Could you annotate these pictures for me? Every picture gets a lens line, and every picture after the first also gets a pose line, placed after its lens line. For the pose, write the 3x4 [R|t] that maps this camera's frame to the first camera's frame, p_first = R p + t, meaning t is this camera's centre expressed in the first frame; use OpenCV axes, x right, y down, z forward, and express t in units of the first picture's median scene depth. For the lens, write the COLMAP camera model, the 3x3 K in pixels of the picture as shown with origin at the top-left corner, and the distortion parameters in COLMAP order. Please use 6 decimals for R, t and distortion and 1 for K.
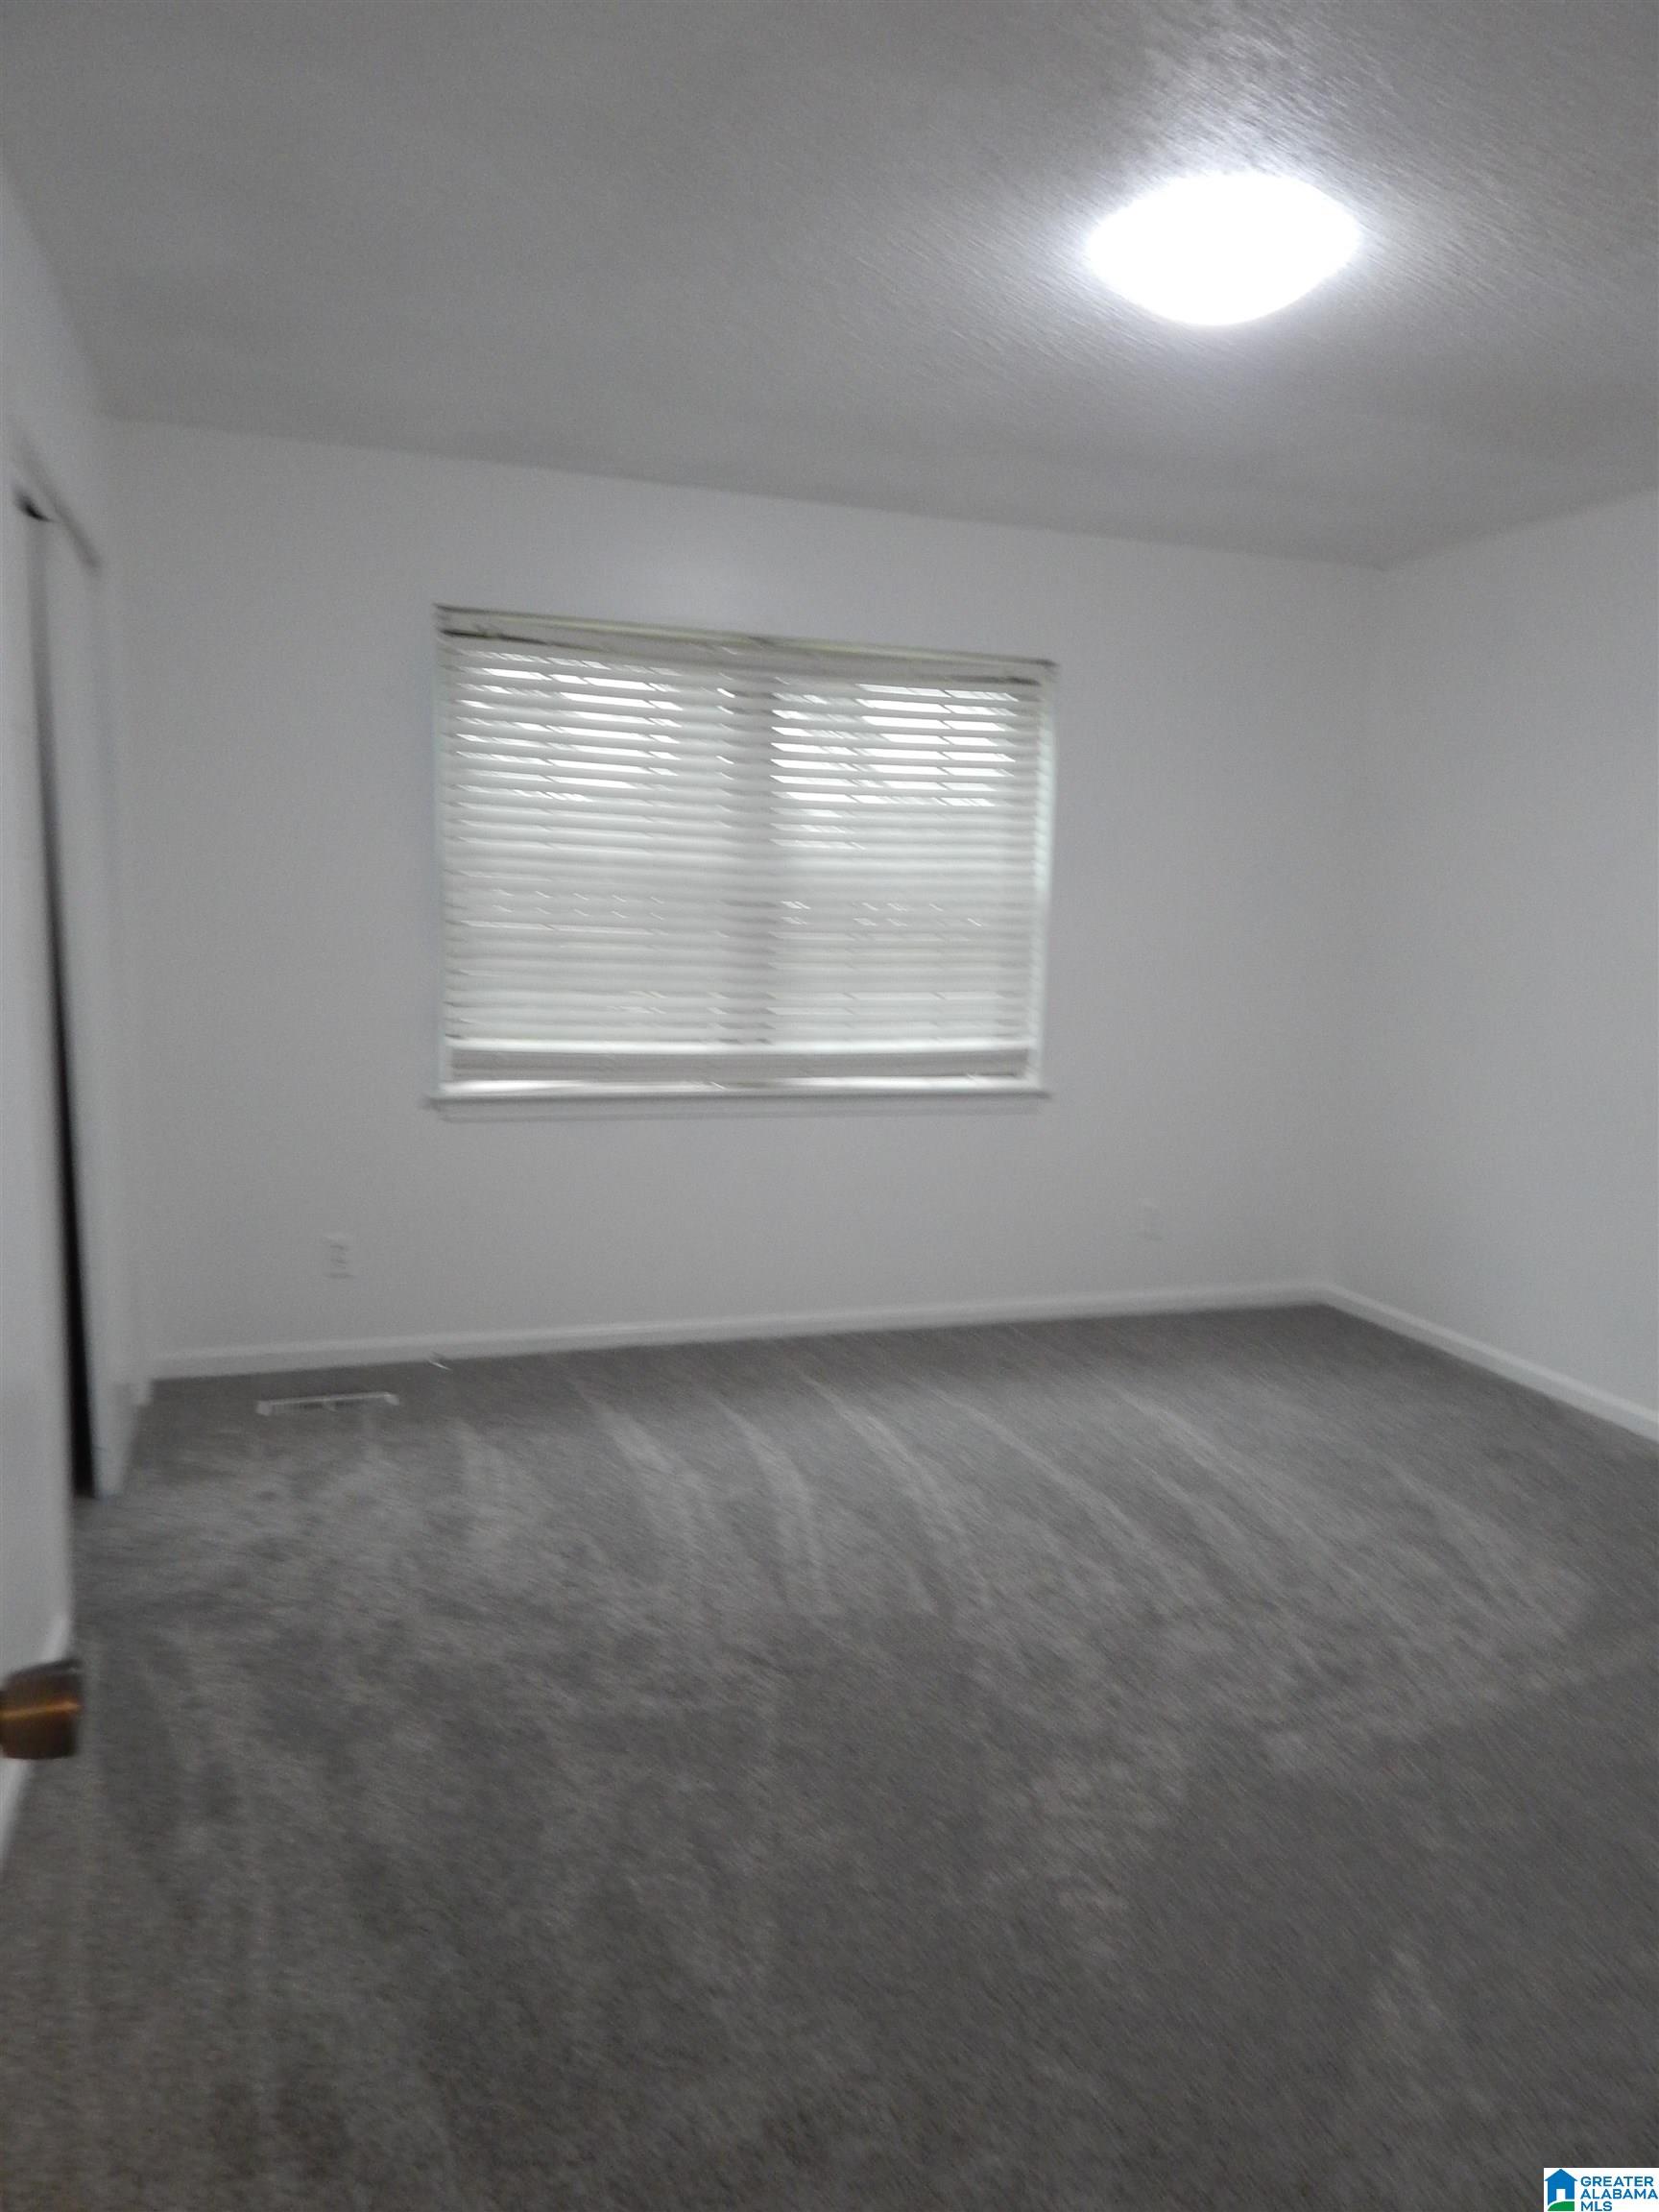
lens RADIAL K [[1473.3, 0, 822.3], [0, 1473.3, 1094.9], [0, 0, 1]] dist [0.018030, -0.015029]
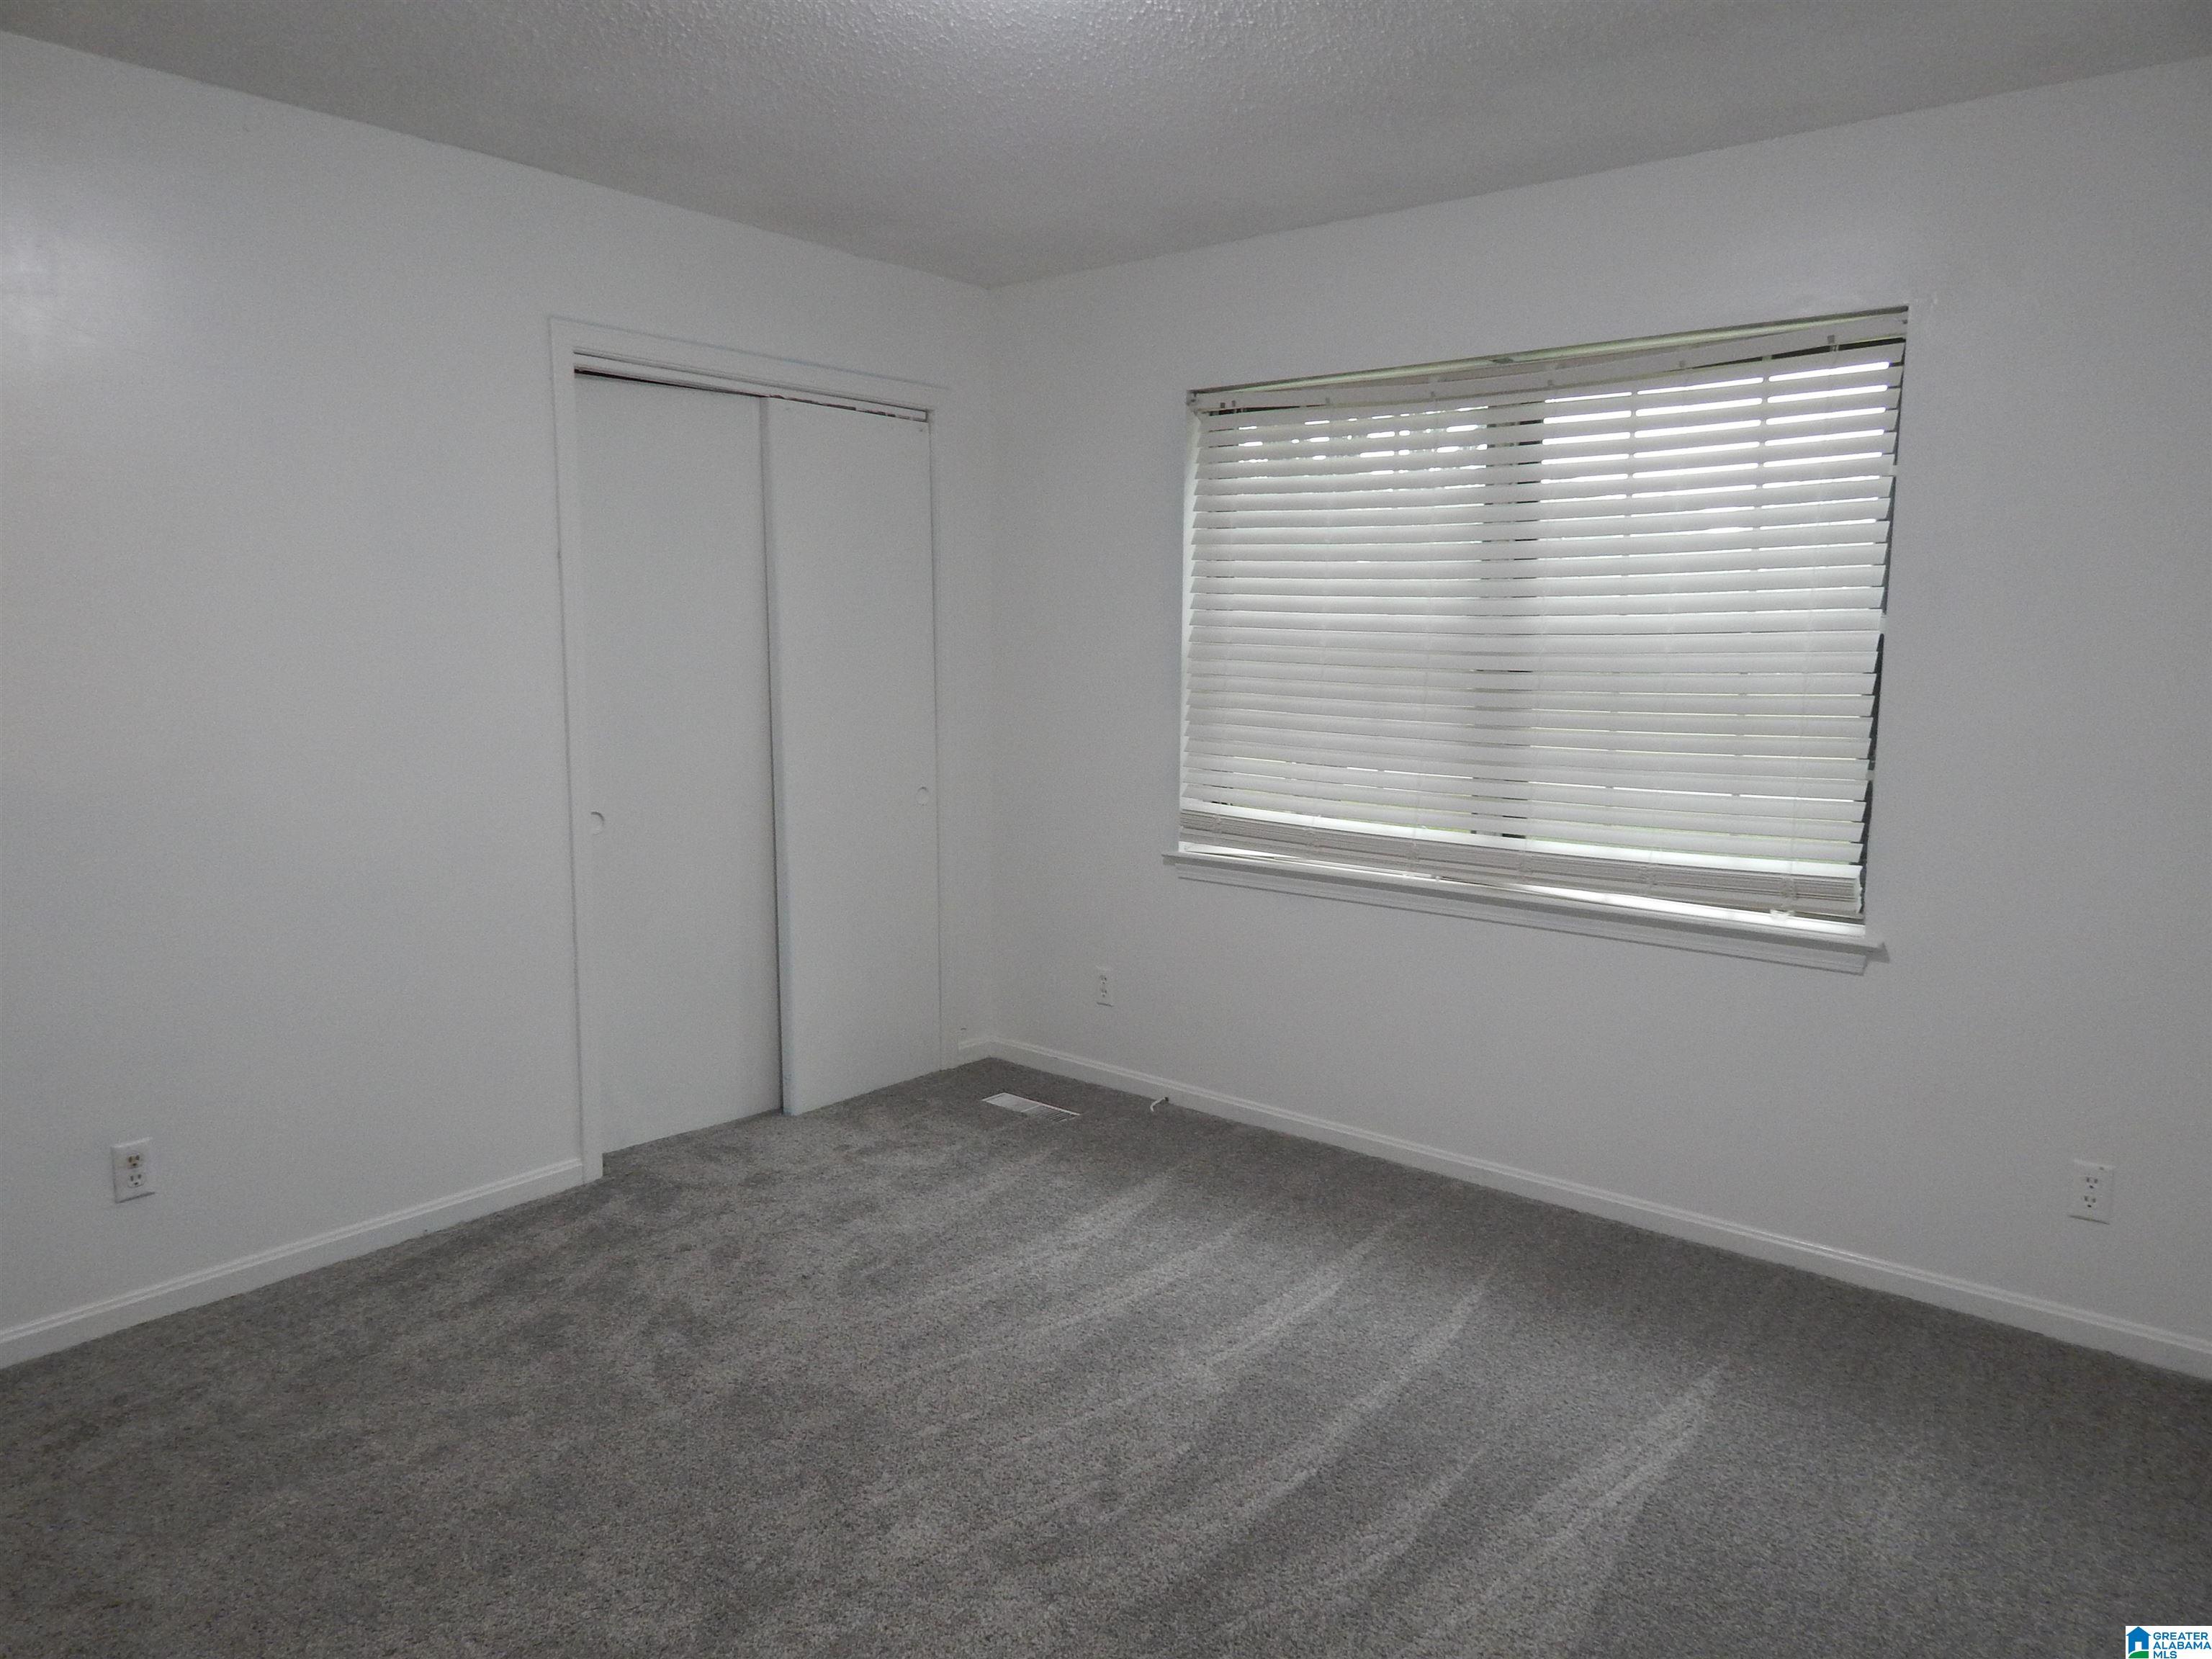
lens RADIAL K [[1473.3, 0, 1108.1], [0, 1473.3, 818.5], [0, 0, 1]] dist [0.018030, -0.015029]
pose [[0.545102, 0.079258, -0.834615, 0.562280], [-0.110371, 0.993641, 0.022275, -0.040520], [0.831073, 0.079975, 0.550383, 0.364698]]
